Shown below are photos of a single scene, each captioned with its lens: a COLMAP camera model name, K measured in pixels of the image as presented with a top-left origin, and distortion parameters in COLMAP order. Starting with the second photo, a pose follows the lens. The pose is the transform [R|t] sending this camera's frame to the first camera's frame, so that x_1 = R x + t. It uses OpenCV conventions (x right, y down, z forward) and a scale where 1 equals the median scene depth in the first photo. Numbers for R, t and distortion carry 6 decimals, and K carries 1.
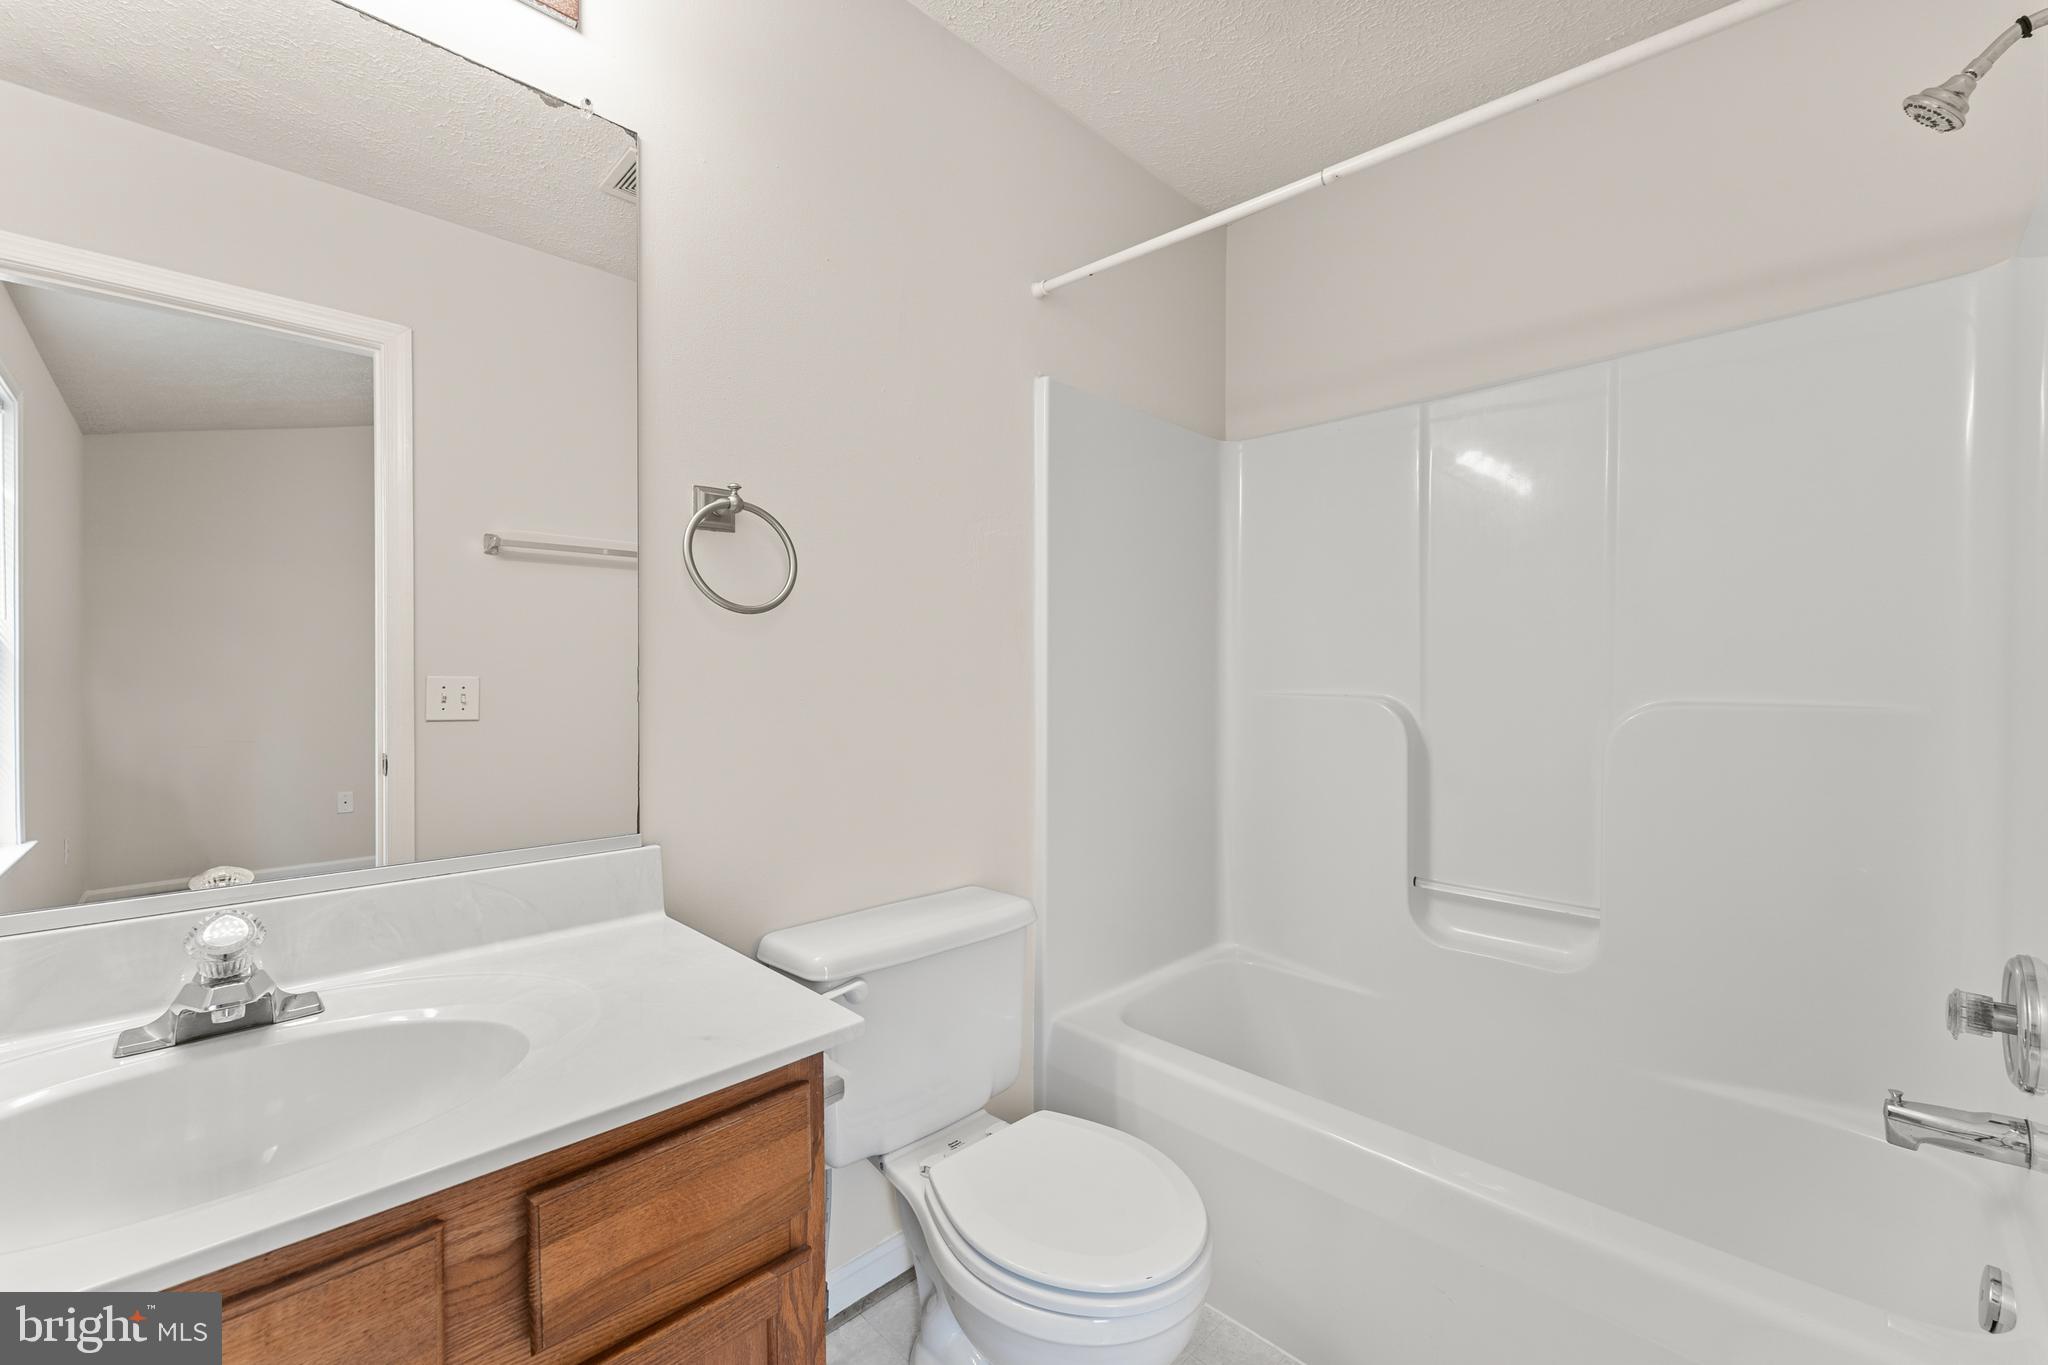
lens RADIAL K [[823.5, 0, 1022.2], [0, 823.5, 680.6], [0, 0, 1]] dist [0.004060, -0.000371]
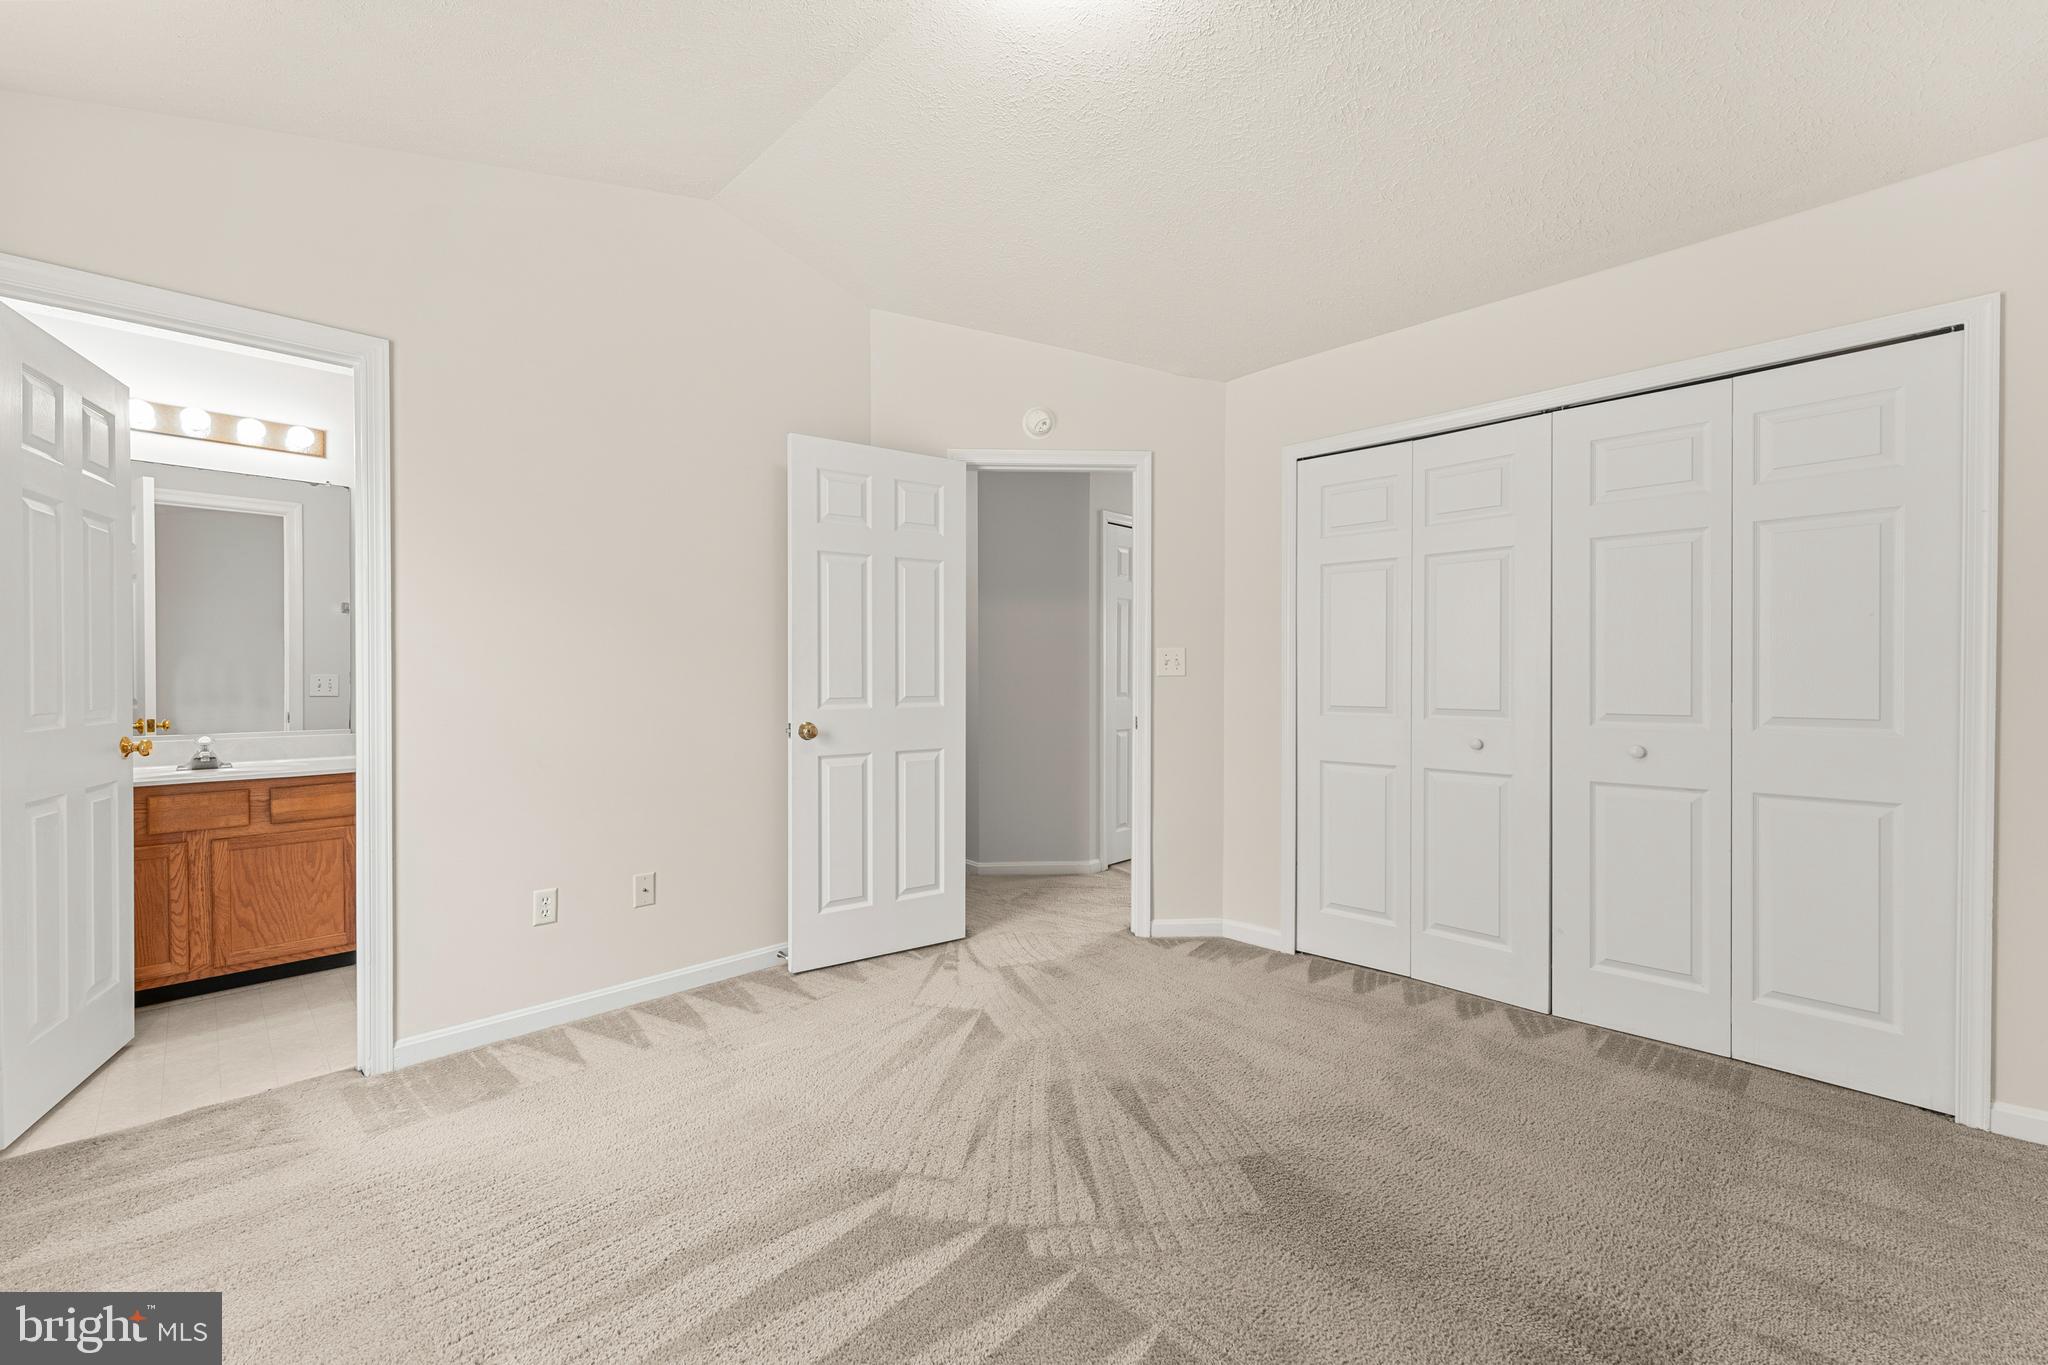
lens RADIAL K [[823.5, 0, 1023.2], [0, 823.5, 677.1], [0, 0, 1]] dist [0.004060, -0.000371]
pose [[0.999998, -0.001745, 0.000984, 2.945860], [0.001745, 0.999998, 0.000635, 0.009320], [-0.000985, -0.000633, 0.999999, -2.952773]]
